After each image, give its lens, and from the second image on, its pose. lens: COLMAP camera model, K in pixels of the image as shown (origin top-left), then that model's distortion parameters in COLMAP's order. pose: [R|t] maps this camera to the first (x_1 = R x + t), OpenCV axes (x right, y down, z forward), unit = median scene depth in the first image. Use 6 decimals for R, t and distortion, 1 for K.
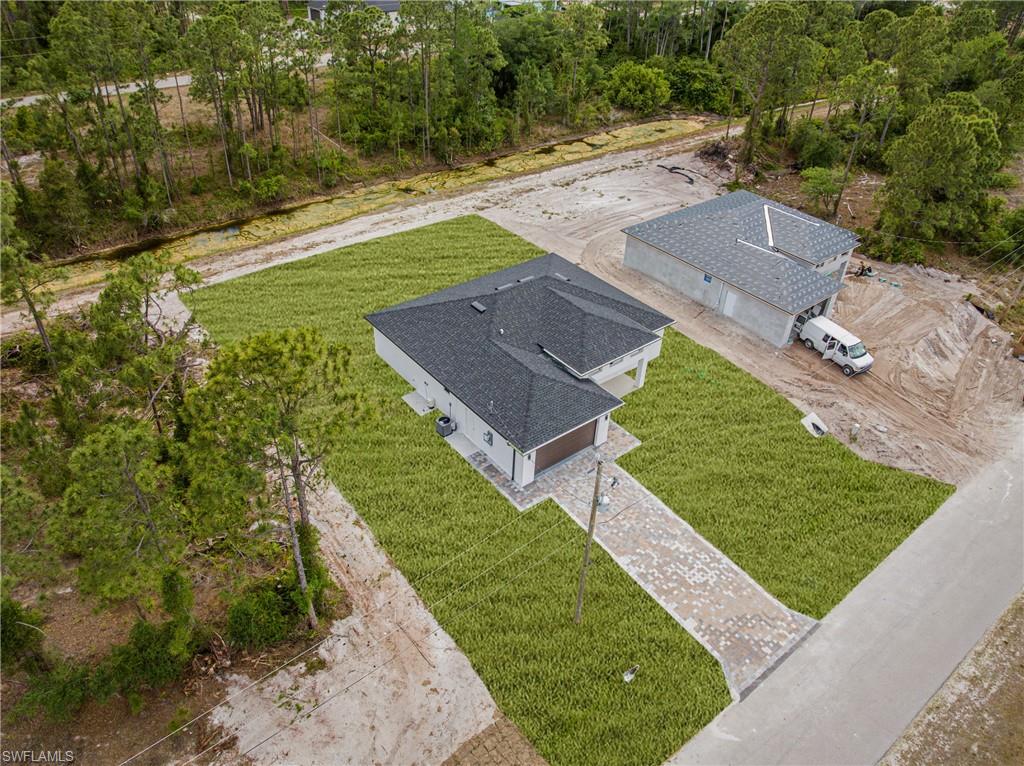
lens RADIAL K [[720.3, 0, 513.2], [0, 720.3, 382.2], [0, 0, 1]] dist [-0.044779, 0.009242]
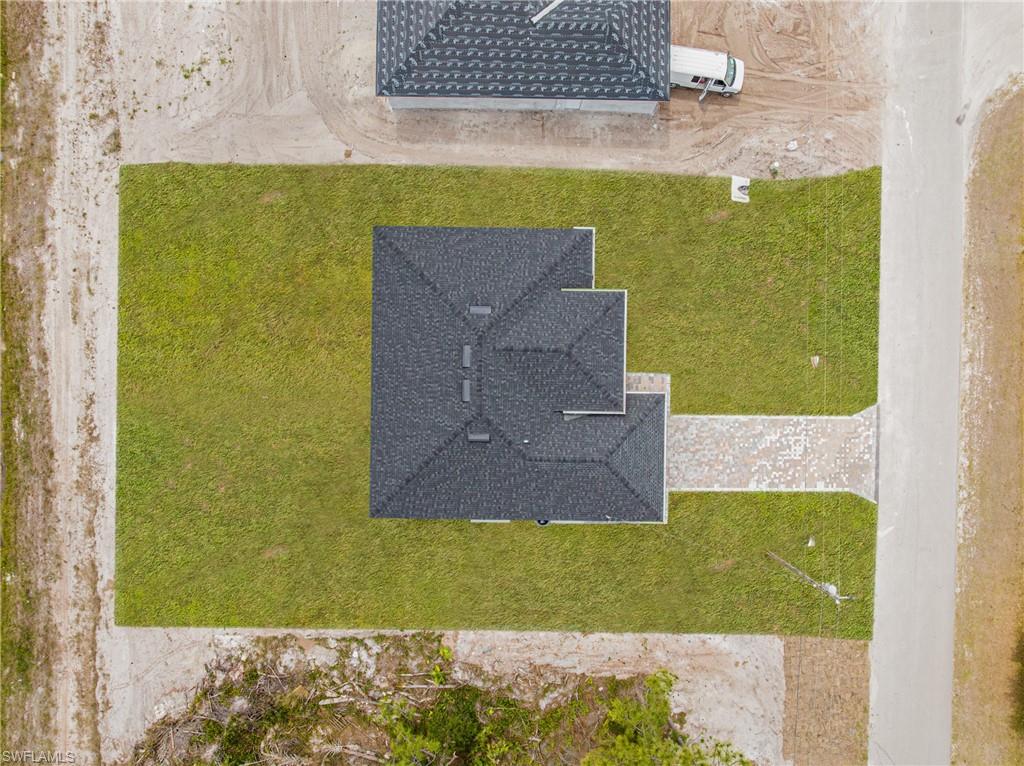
lens RADIAL K [[722.5, 0, 512.0], [0, 722.5, 383.0], [0, 0, 1]] dist [-0.065254, 0.038546]
pose [[0.632929, -0.773341, -0.036666, 0.040457], [0.468300, 0.344701, 0.813558, -0.552953], [-0.616519, -0.532095, 0.580327, 0.344614]]
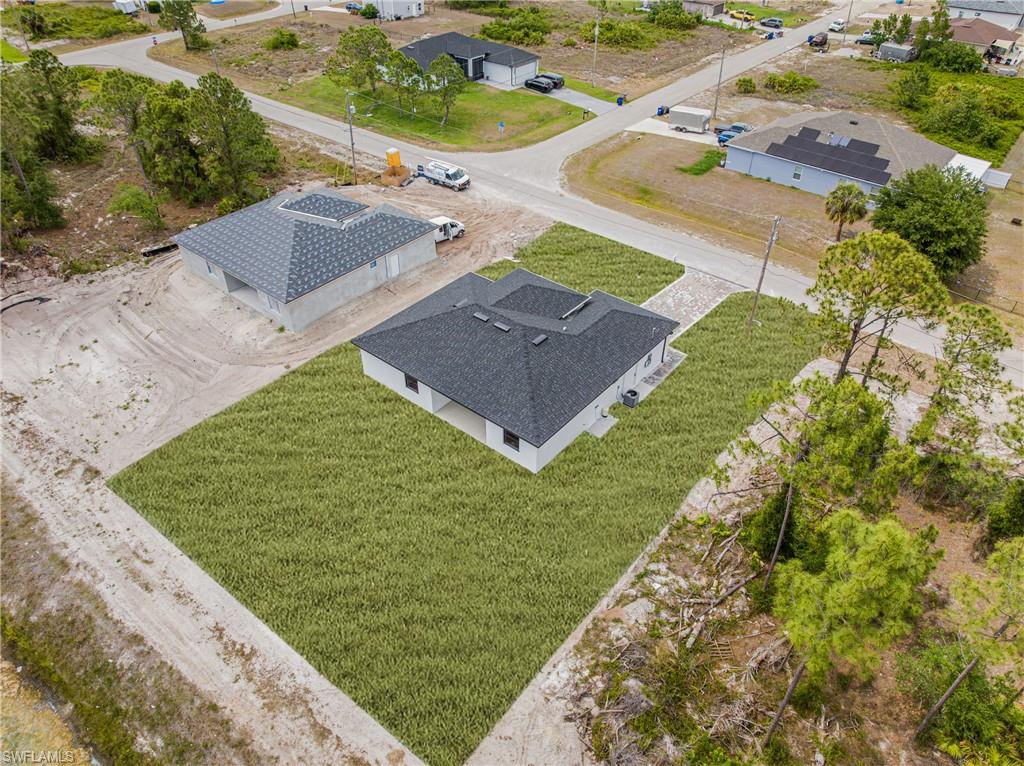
lens RADIAL K [[720.3, 0, 513.2], [0, 720.3, 382.2], [0, 0, 1]] dist [-0.044779, 0.009242]
pose [[-0.209538, -0.637248, 0.741626, -0.578442], [0.566697, 0.538948, 0.623209, -0.504287], [-0.796836, 0.550864, 0.248196, 0.547507]]
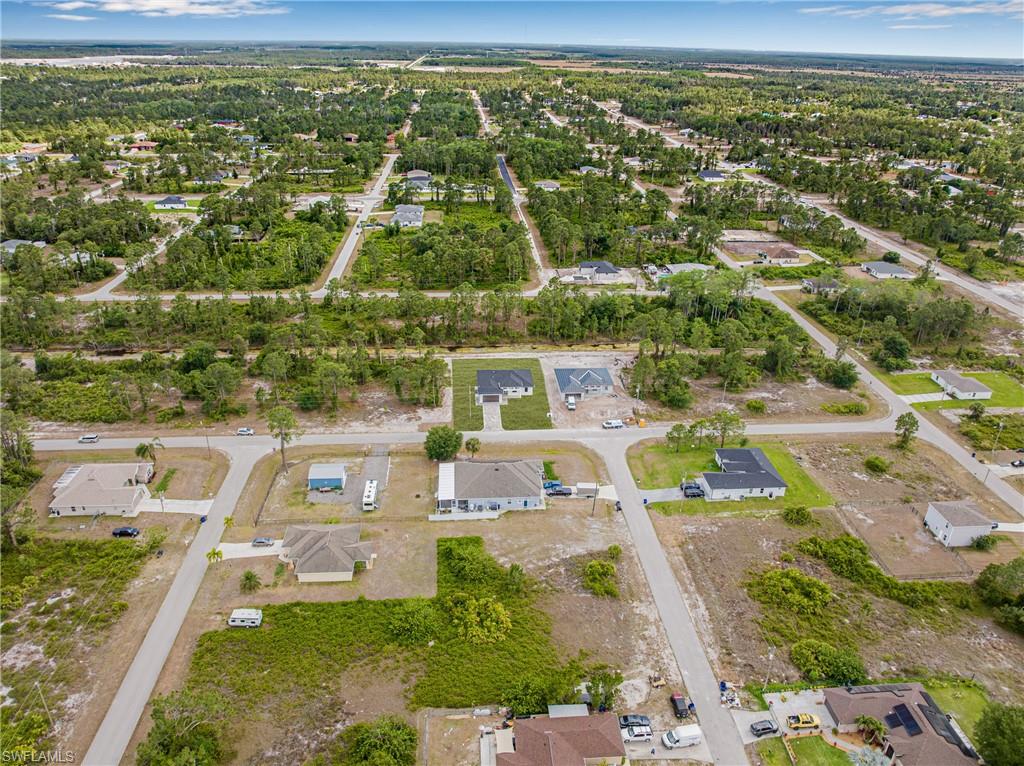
lens RADIAL K [[720.3, 0, 513.2], [0, 720.3, 382.2], [0, 0, 1]] dist [-0.044779, 0.009242]
pose [[0.828310, 0.225202, -0.513017, 1.732660], [-0.322715, 0.940281, -0.108291, 0.297395], [0.457993, 0.255257, 0.851520, -2.057013]]
